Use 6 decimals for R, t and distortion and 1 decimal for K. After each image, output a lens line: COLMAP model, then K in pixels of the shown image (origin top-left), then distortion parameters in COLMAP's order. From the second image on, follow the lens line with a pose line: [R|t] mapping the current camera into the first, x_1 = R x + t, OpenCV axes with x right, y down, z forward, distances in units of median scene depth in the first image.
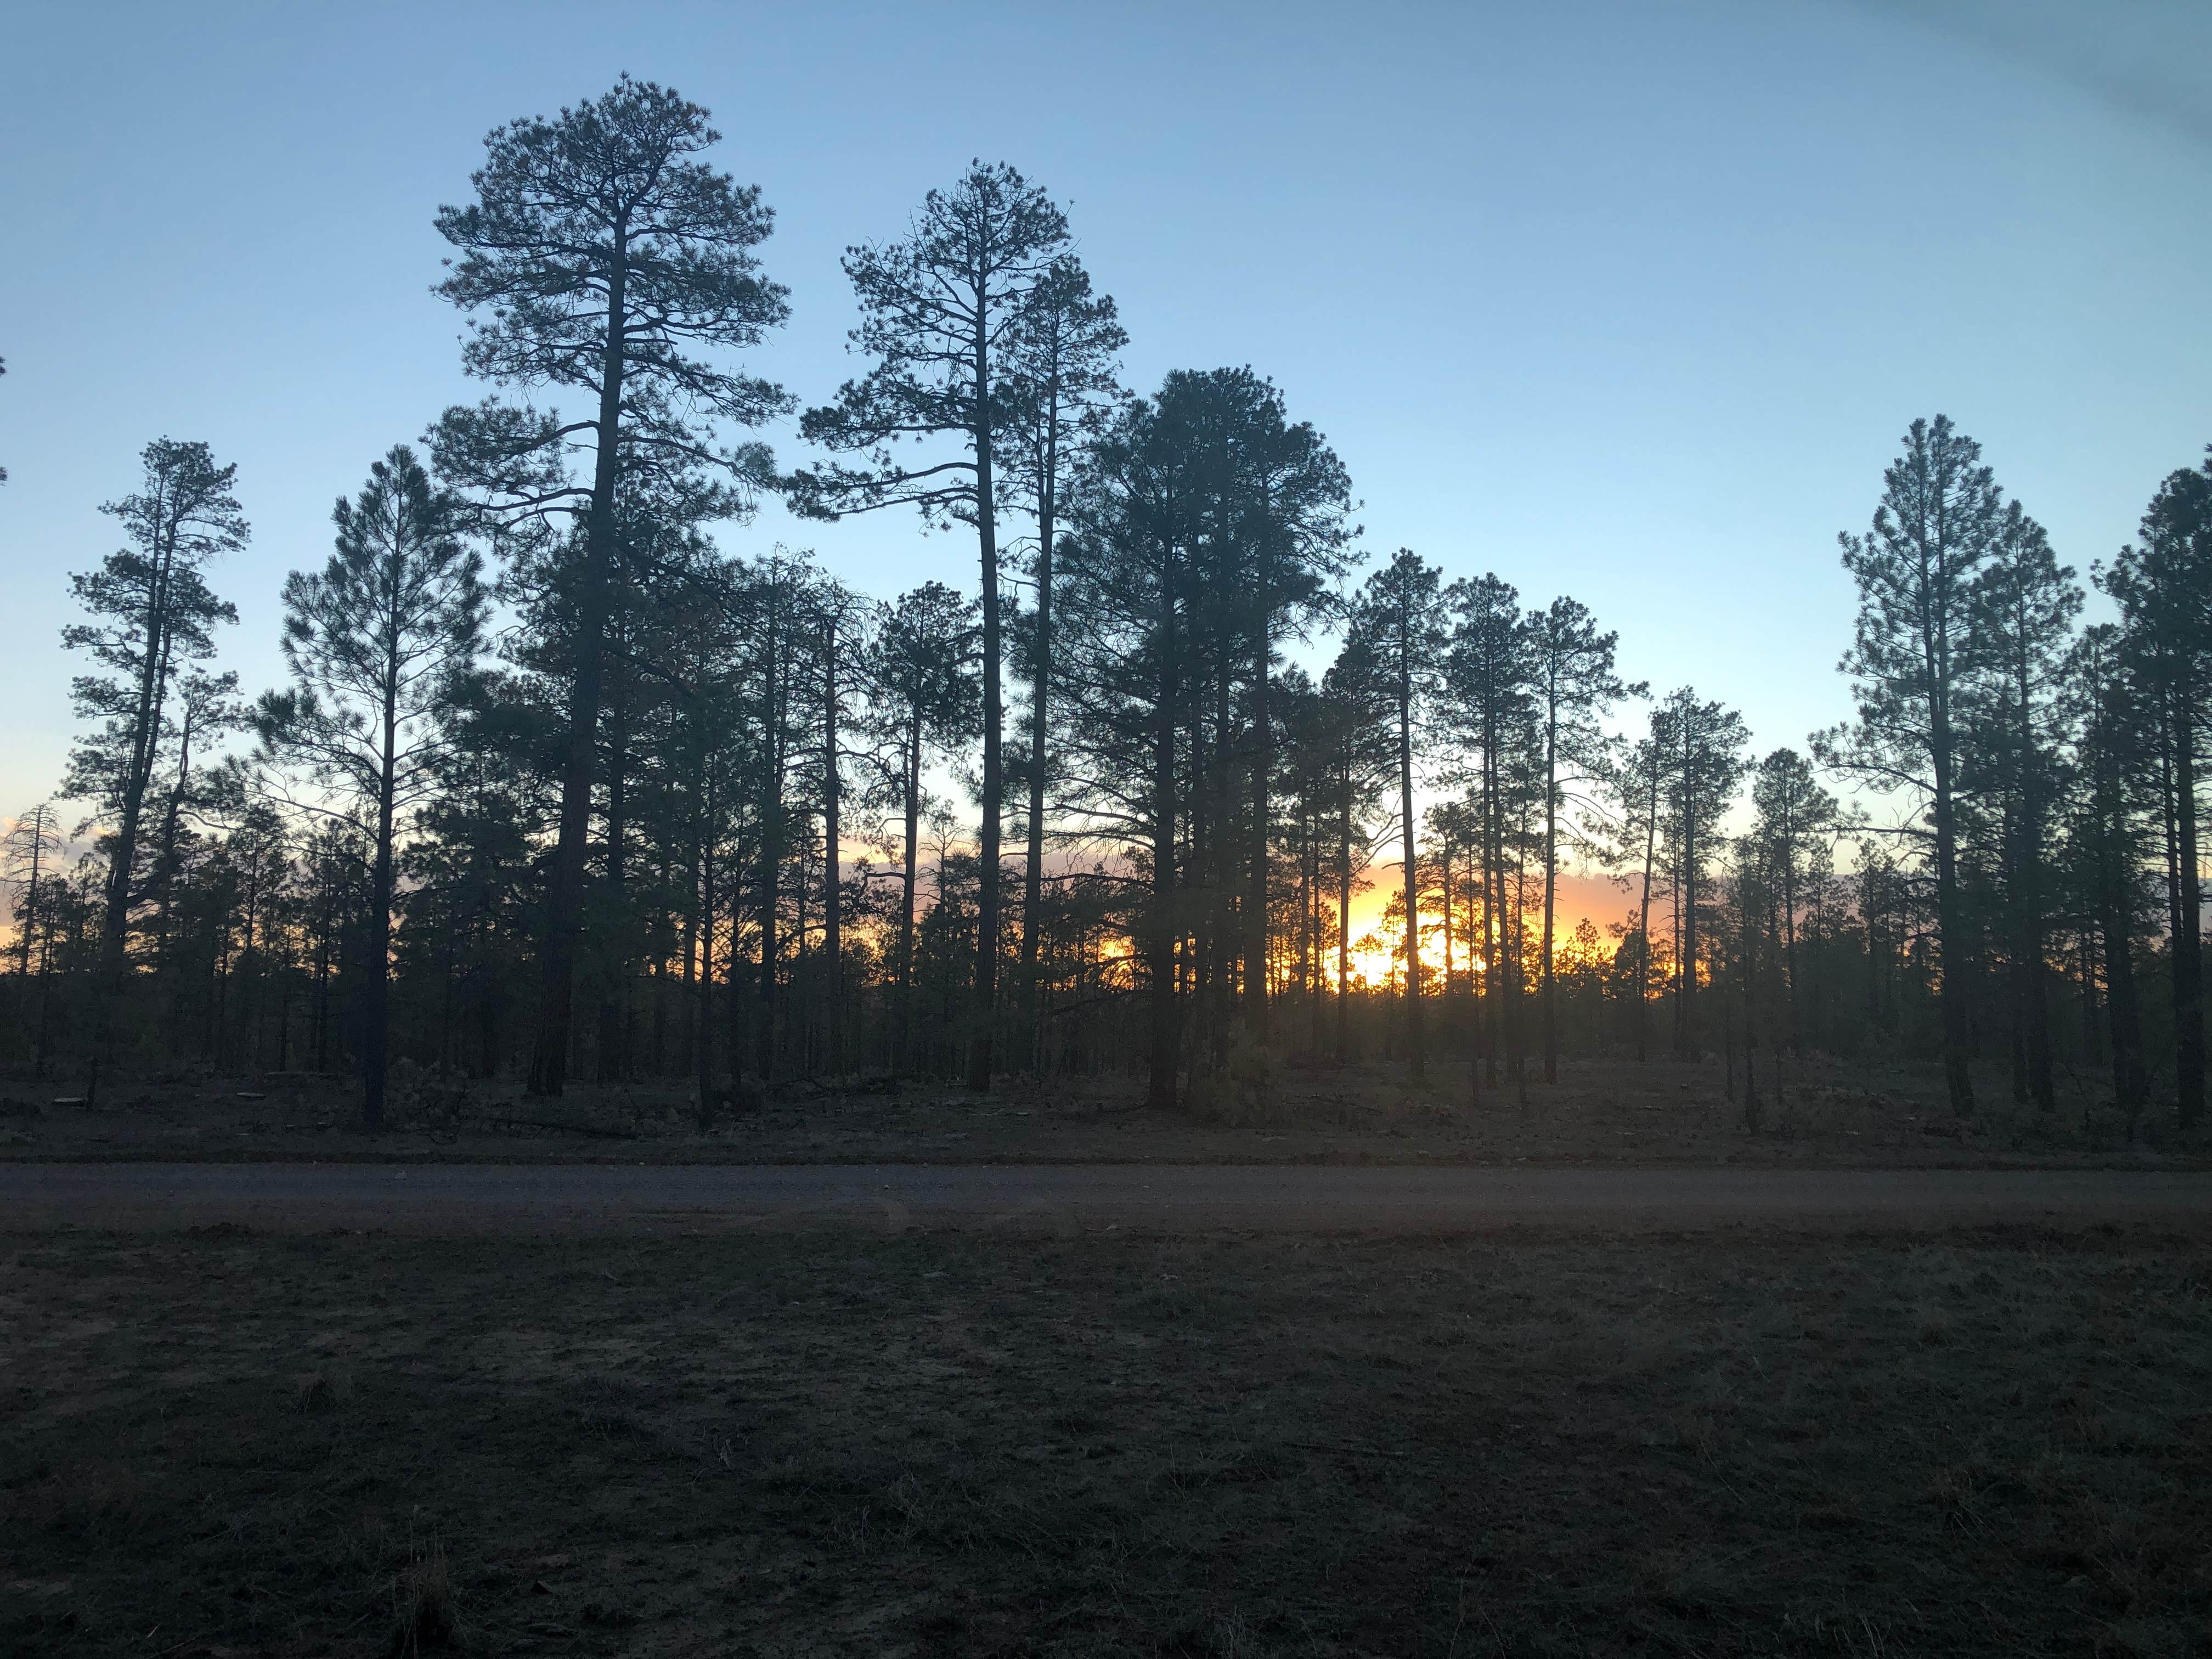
lens RADIAL K [[1878.0, 0, 1106.0], [0, 1878.0, 829.5], [0, 0, 1]] dist [-0.112500, -0.000120]
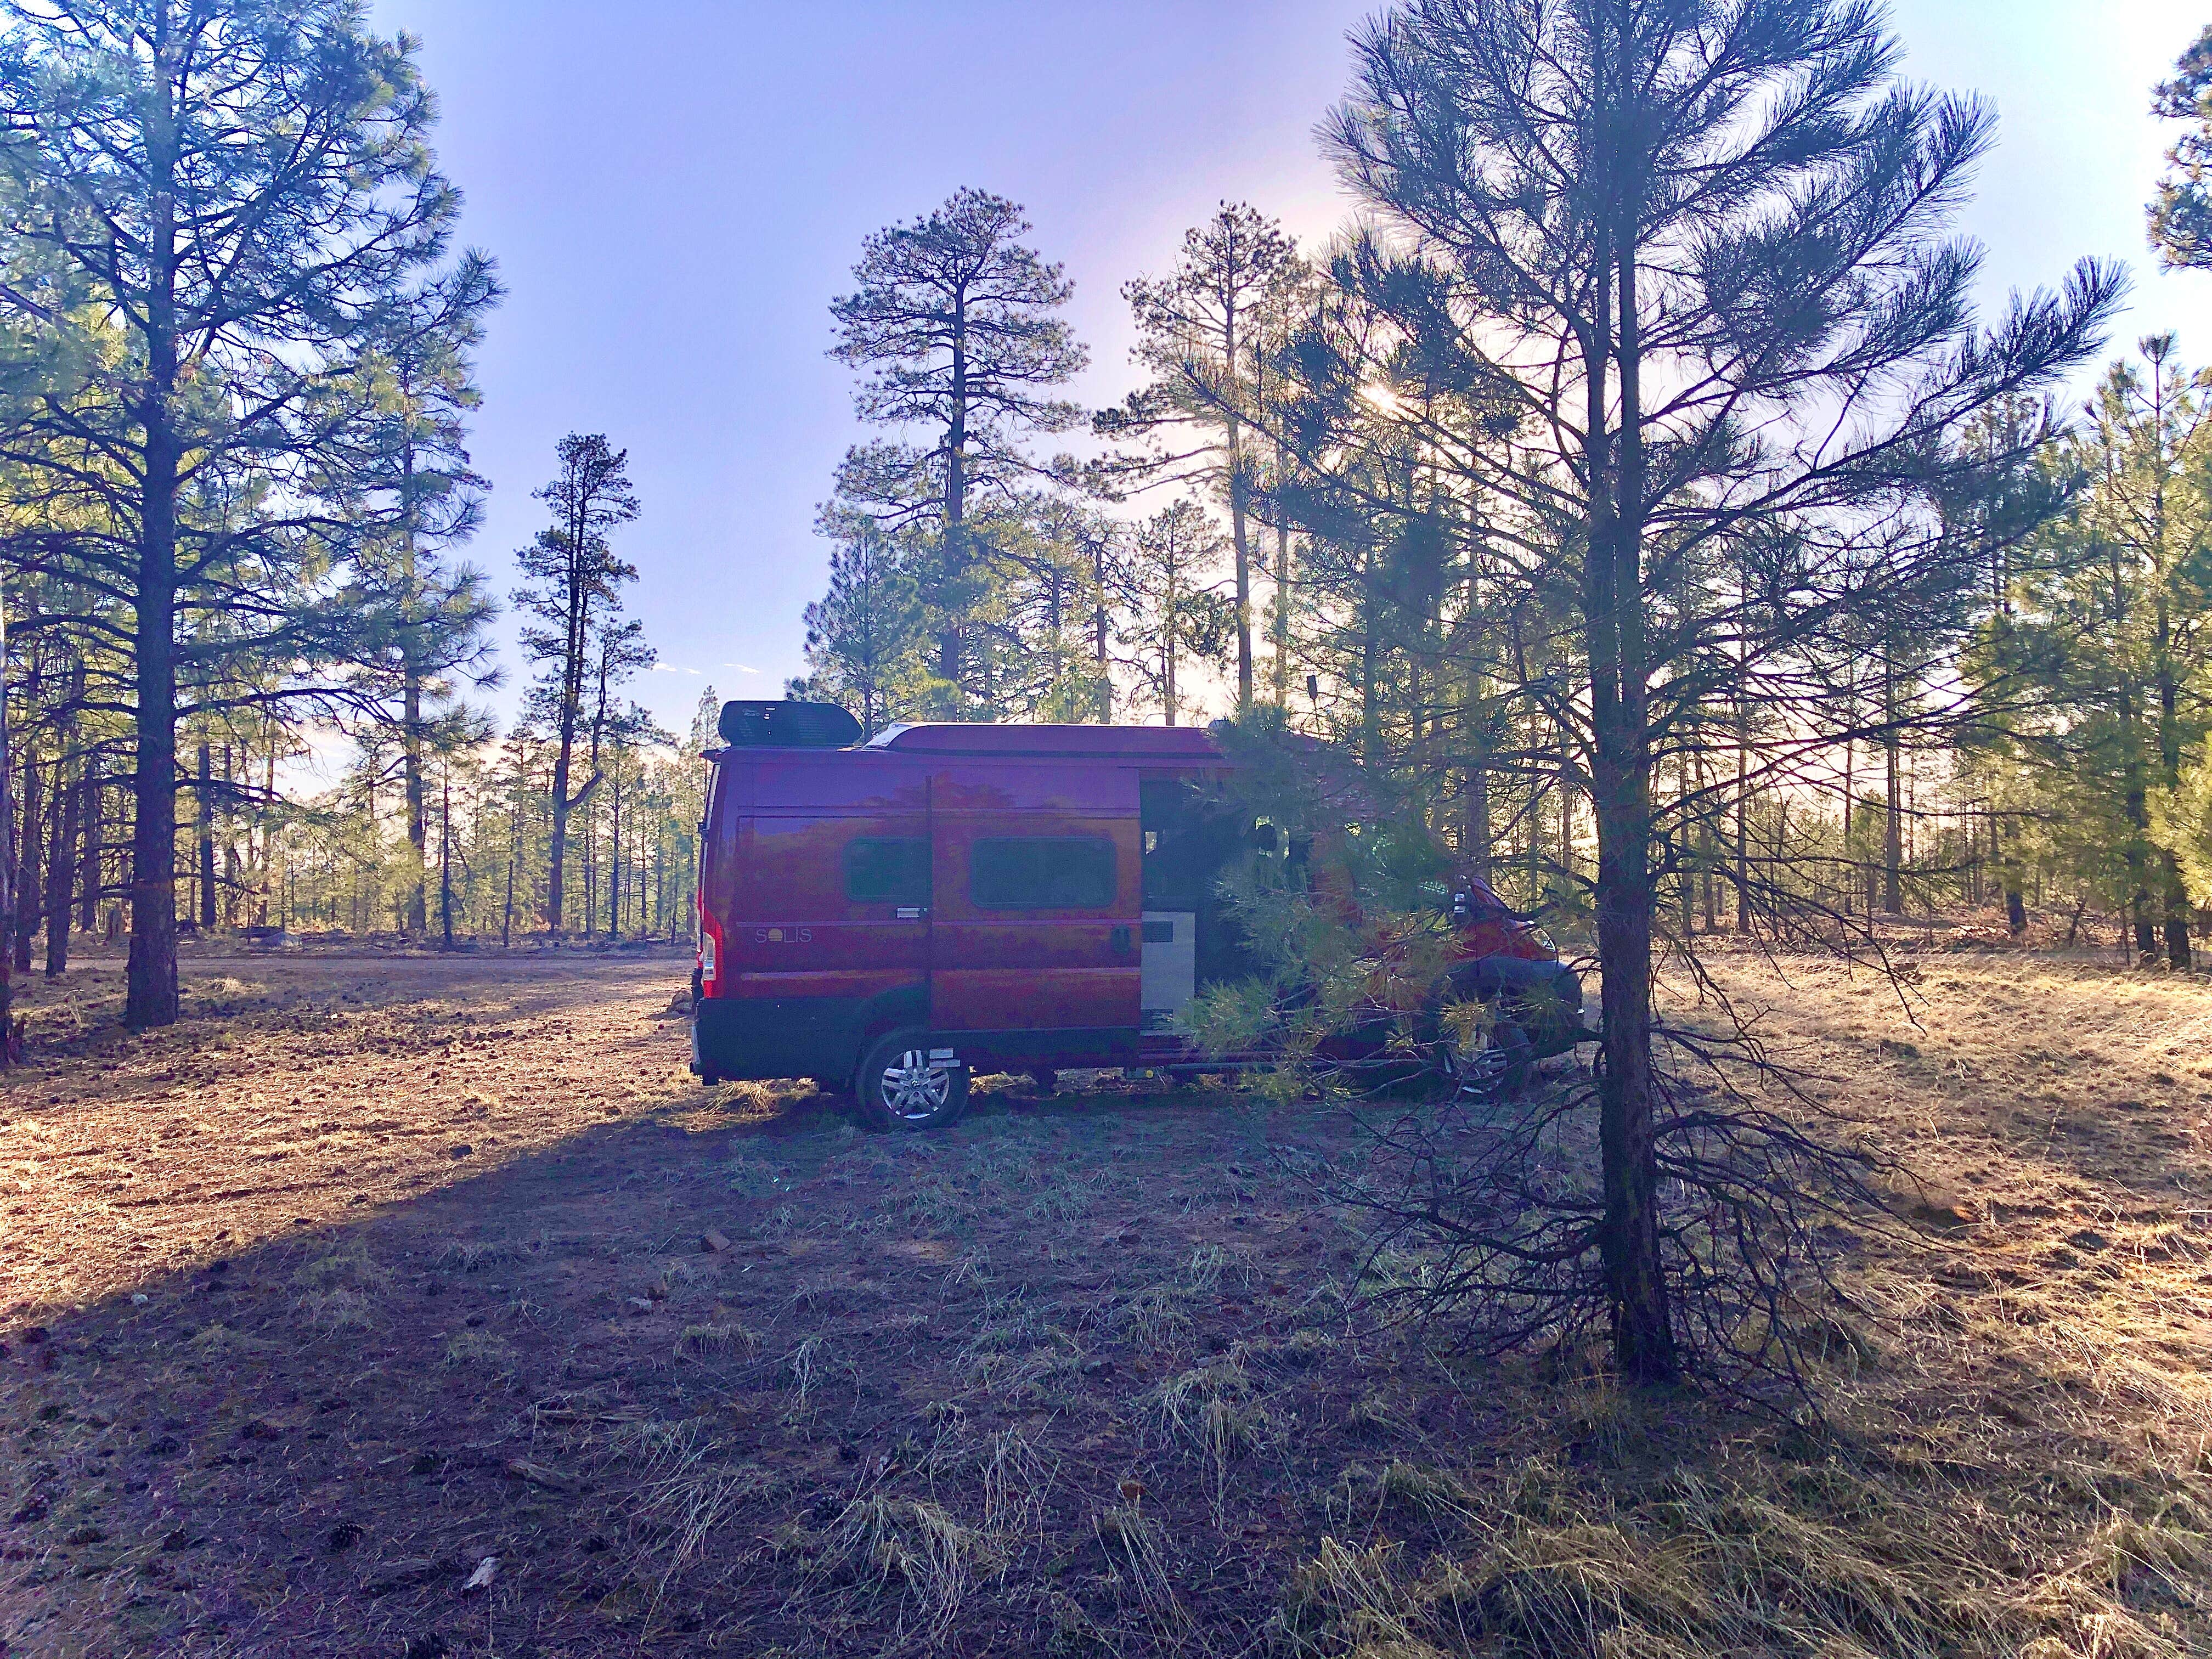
lens RADIAL K [[1878.0, 0, 1106.0], [0, 1878.0, 829.5], [0, 0, 1]] dist [-0.112500, -0.000120]
pose [[0.991238, -0.010585, -0.131663, 0.011465], [0.019026, 0.997831, 0.063020, -0.019761], [0.130710, -0.064973, 0.989289, -0.270490]]
